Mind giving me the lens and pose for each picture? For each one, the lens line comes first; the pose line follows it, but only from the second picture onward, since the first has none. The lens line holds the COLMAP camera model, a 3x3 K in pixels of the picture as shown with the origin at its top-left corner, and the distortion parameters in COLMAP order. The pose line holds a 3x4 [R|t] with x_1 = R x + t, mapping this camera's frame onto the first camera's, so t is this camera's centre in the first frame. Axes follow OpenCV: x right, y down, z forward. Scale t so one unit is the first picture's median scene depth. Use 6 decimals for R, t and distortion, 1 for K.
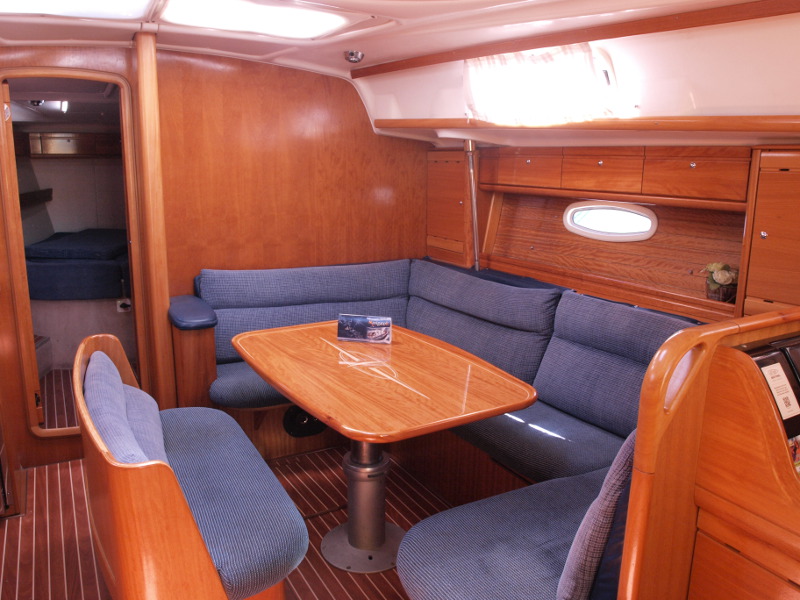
lens RADIAL K [[654.9, 0, 397.4], [0, 654.9, 299.0], [0, 0, 1]] dist [-0.096724, 0.047693]
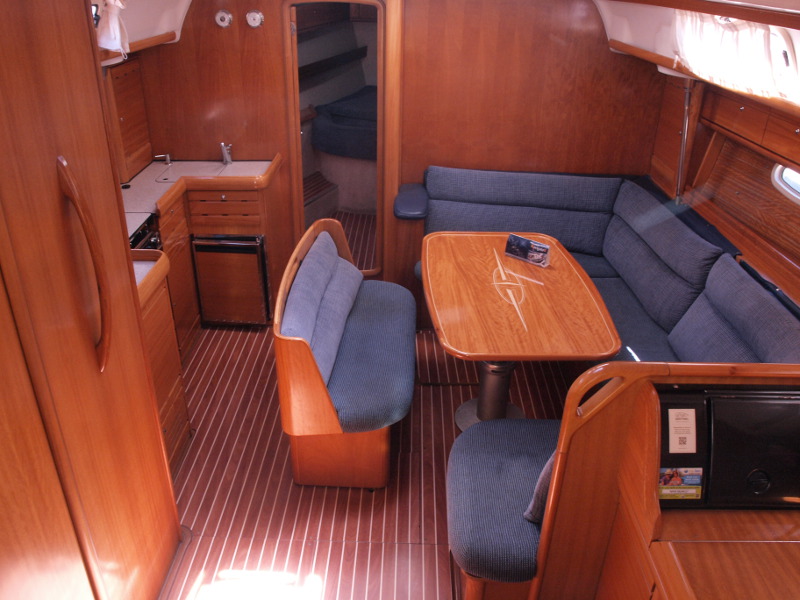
lens RADIAL K [[654.9, 0, 401.3], [0, 654.9, 301.1], [0, 0, 1]] dist [-0.096724, 0.047693]
pose [[0.867619, 0.242130, -0.434294, 0.283028], [-0.119335, 0.949296, 0.290854, -0.180820], [0.482698, -0.200524, 0.852521, -0.125686]]
